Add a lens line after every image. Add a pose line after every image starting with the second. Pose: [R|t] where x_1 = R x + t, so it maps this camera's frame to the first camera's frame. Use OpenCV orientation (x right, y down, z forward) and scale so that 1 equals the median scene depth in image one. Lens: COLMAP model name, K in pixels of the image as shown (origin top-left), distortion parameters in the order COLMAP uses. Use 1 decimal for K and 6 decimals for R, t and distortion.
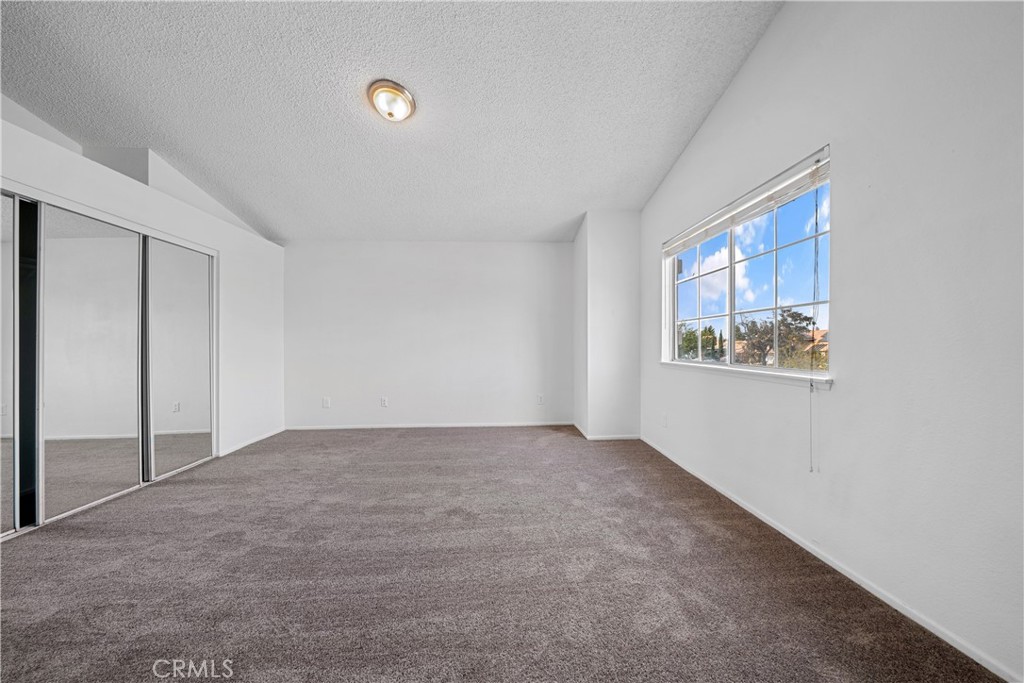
lens RADIAL K [[349.5, 0, 509.4], [0, 349.5, 351.1], [0, 0, 1]] dist [0.000715, 0.000001]
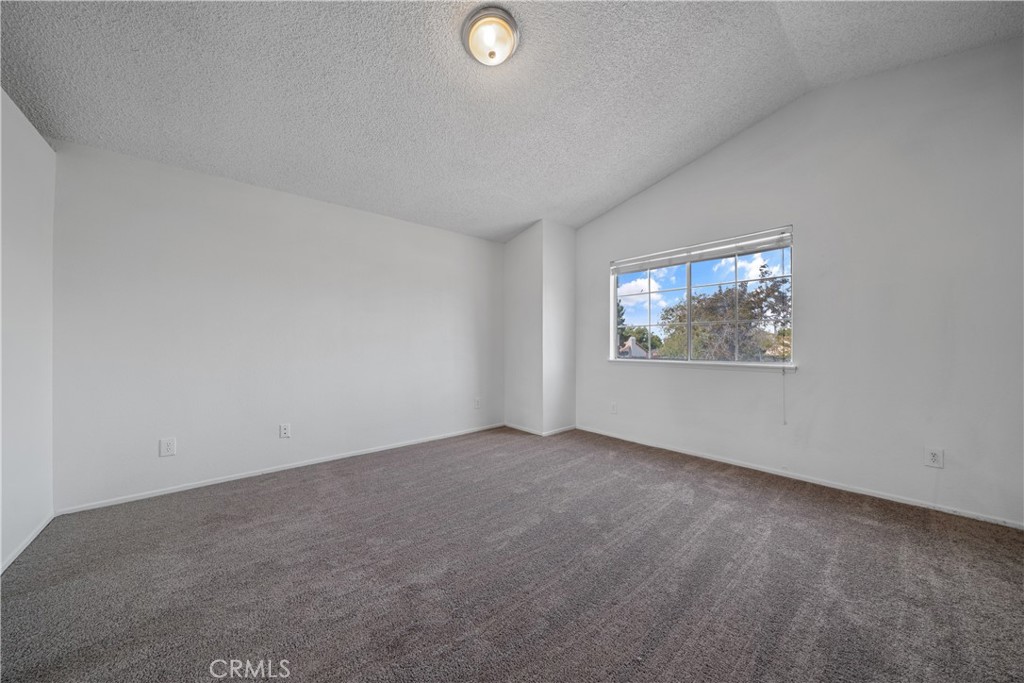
lens RADIAL K [[351.6, 0, 515.5], [0, 351.6, 347.5], [0, 0, 1]] dist [-0.000004, 0.000017]
pose [[0.784347, -0.003668, 0.620311, -0.631386], [0.011648, 0.999893, -0.008816, -0.005858], [-0.620213, 0.014140, 0.784306, 0.281695]]
